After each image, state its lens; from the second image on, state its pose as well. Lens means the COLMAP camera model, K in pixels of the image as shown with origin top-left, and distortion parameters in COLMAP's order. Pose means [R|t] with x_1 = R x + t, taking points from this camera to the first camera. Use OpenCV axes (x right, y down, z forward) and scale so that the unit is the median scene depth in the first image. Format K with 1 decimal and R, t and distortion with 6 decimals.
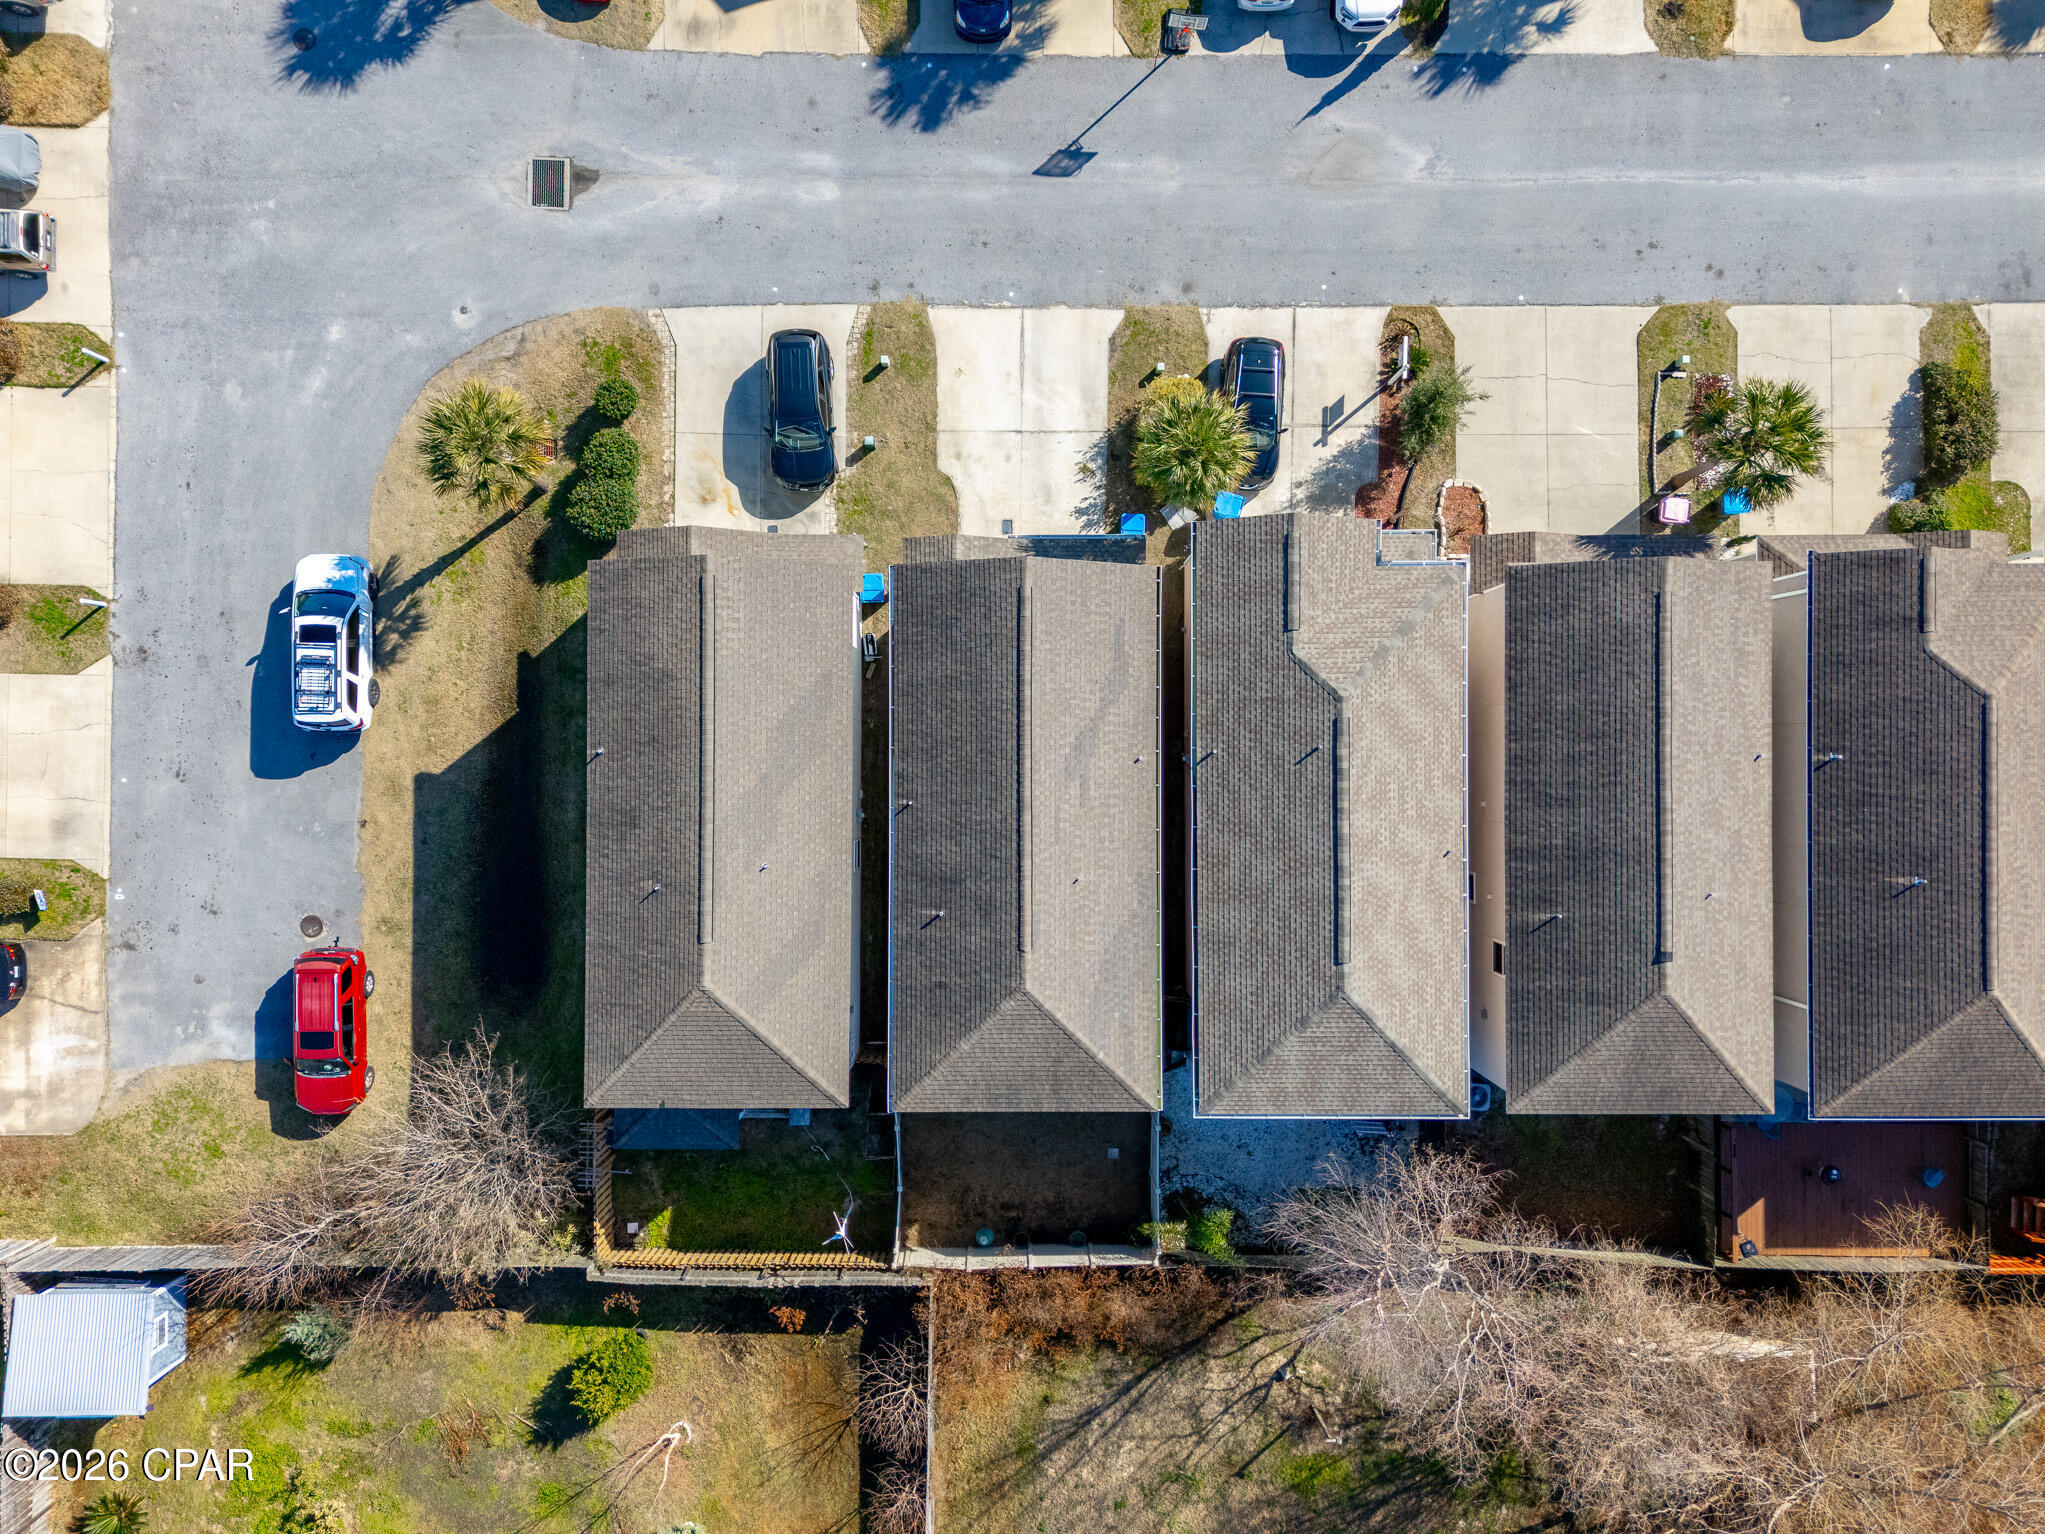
lens RADIAL K [[1507.8, 0, 1026.7], [0, 1507.8, 766.3], [0, 0, 1]] dist [0.057845, -0.039149]
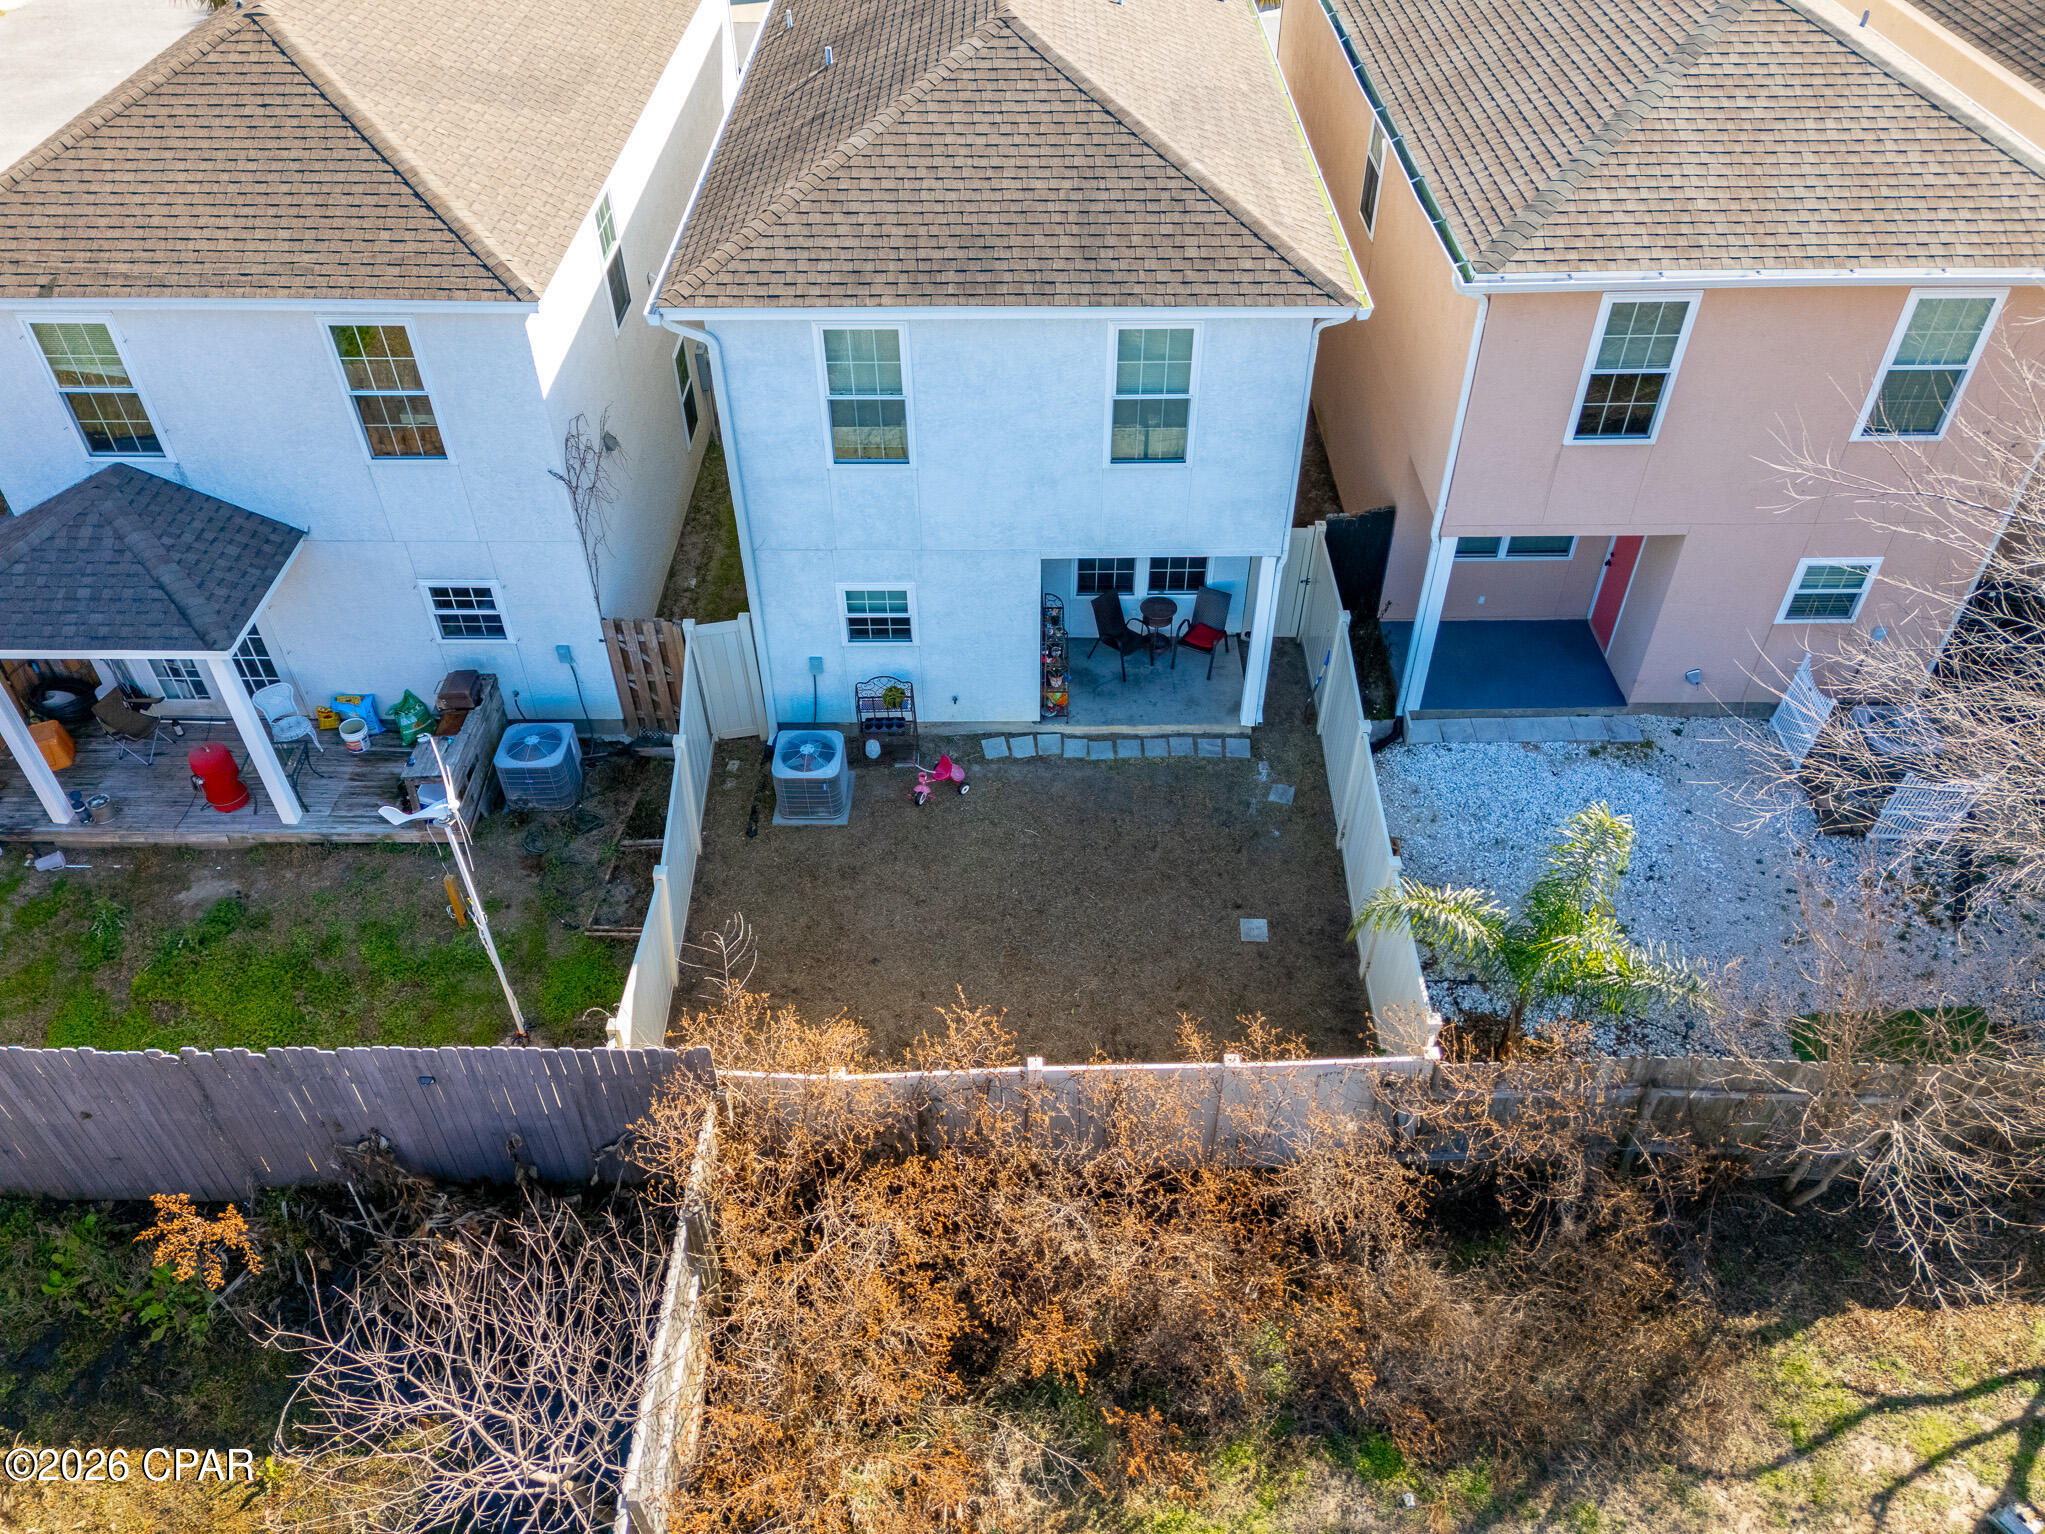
lens RADIAL K [[1507.8, 0, 1026.6], [0, 1507.8, 767.4], [0, 0, 1]] dist [0.057845, -0.039149]
pose [[0.999940, -0.010962, -0.000555, 0.001901], [0.006874, 0.664863, -0.746934, 0.507135], [0.008557, 0.746885, 0.664898, 0.722288]]
